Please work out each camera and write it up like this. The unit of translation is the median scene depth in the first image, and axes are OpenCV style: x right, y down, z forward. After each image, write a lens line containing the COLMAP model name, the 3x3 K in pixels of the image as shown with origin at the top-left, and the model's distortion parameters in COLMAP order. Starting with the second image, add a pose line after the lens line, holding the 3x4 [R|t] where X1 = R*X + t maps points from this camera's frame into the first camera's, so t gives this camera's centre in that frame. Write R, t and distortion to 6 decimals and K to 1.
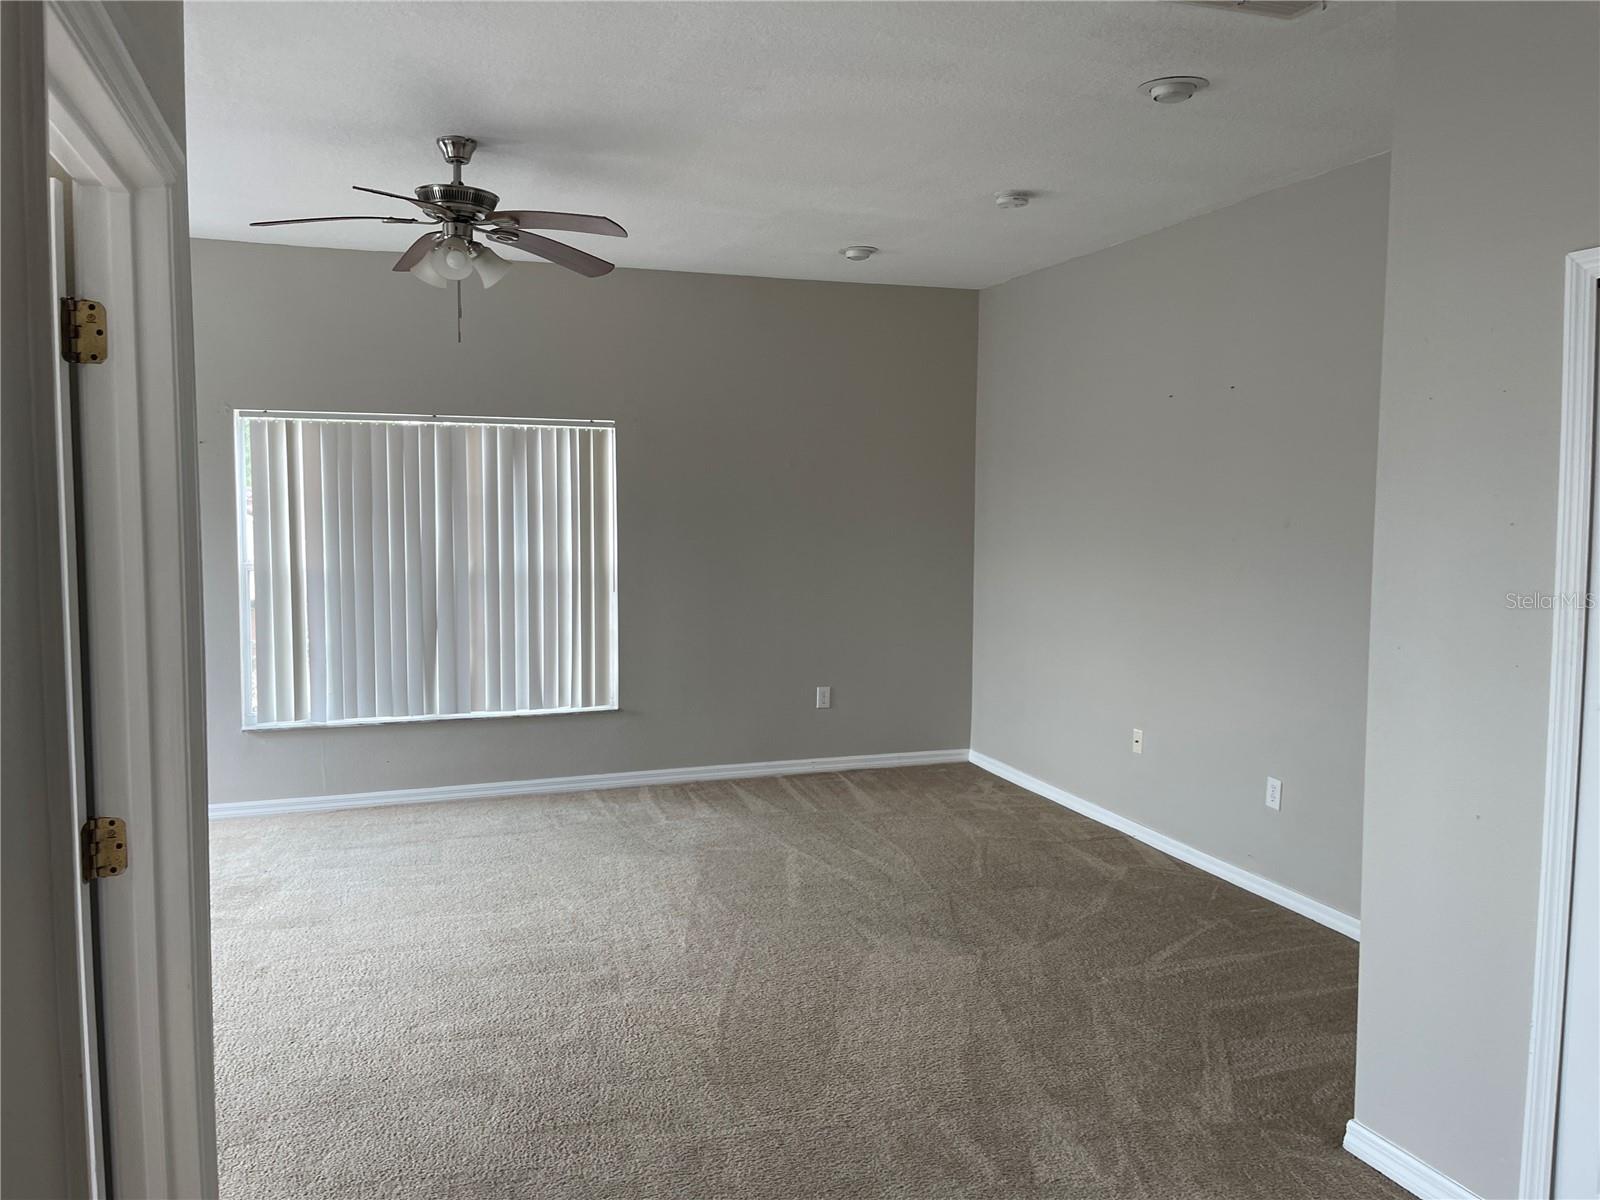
lens RADIAL K [[1206.0, 0, 789.5], [0, 1206.0, 599.6], [0, 0, 1]] dist [0.071360, -0.086403]
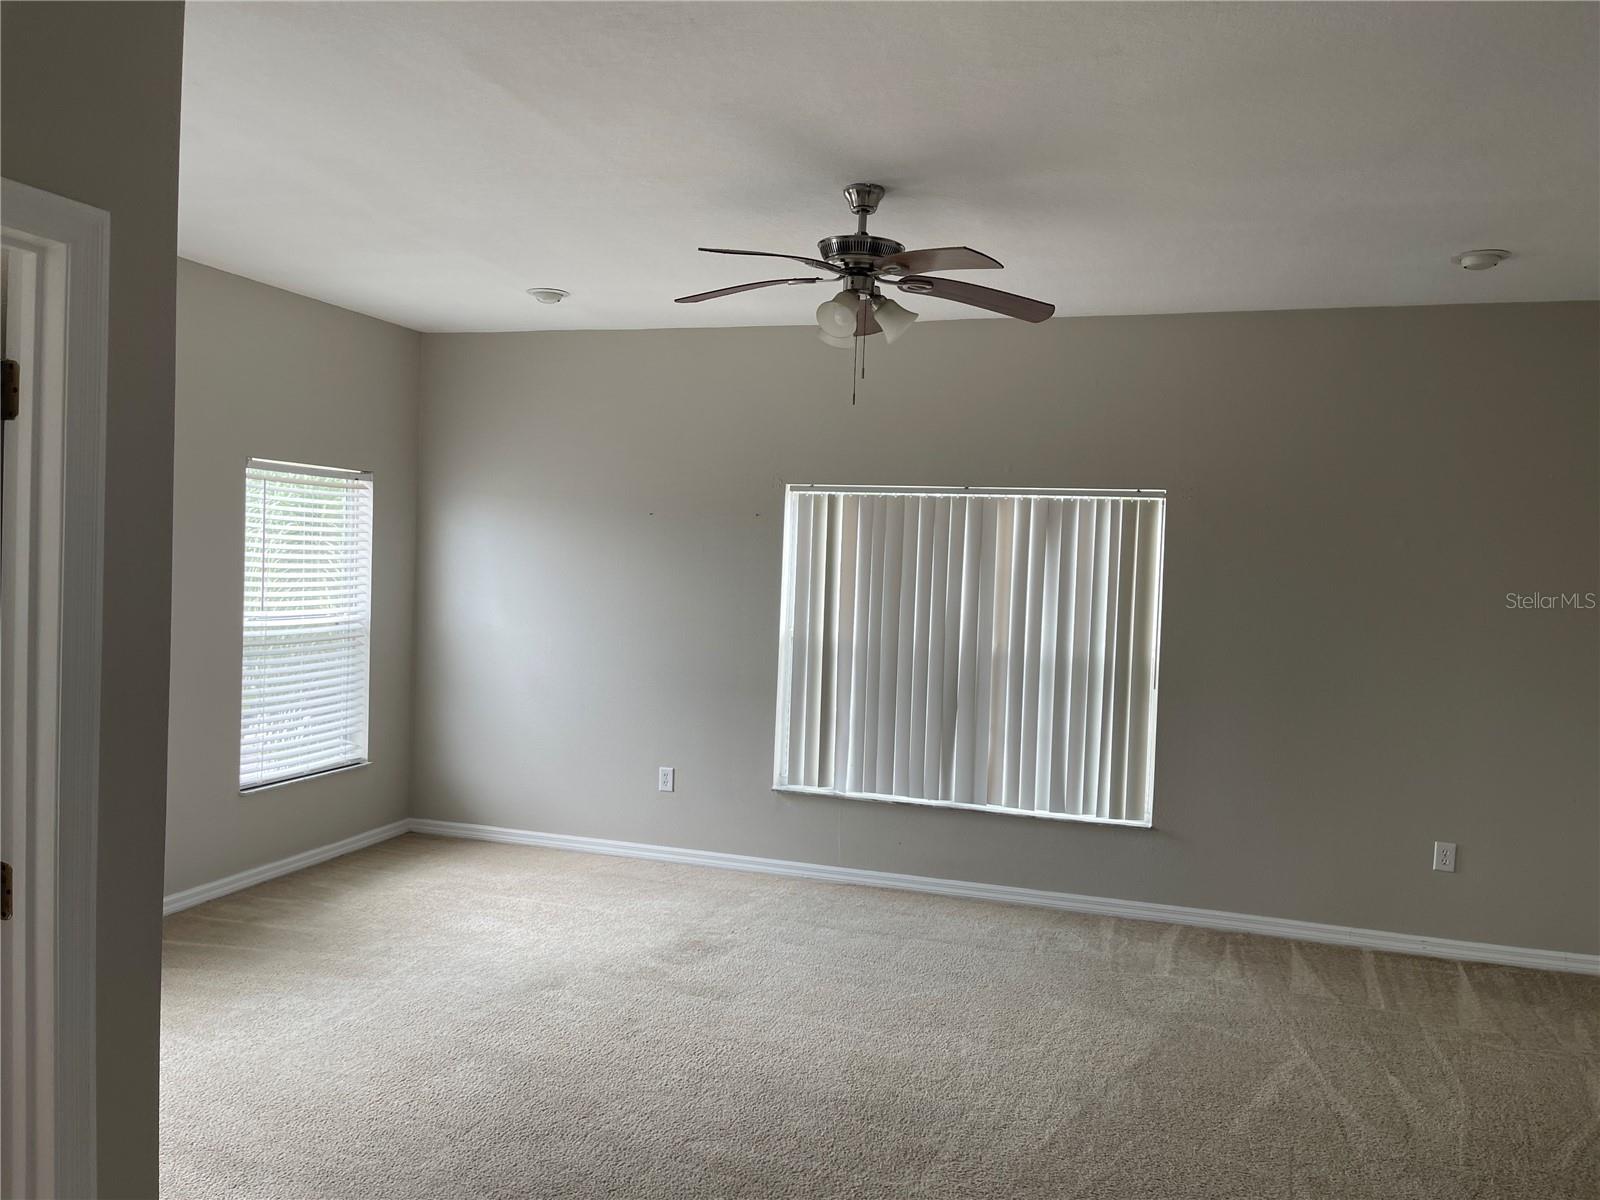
lens RADIAL K [[1206.0, 0, 789.5], [0, 1206.0, 599.6], [0, 0, 1]] dist [0.071360, -0.086403]
pose [[0.801840, 0.043320, -0.595966, 0.167628], [-0.083331, 0.995729, -0.039739, -0.014418], [0.591700, 0.081526, 0.802025, 0.164147]]
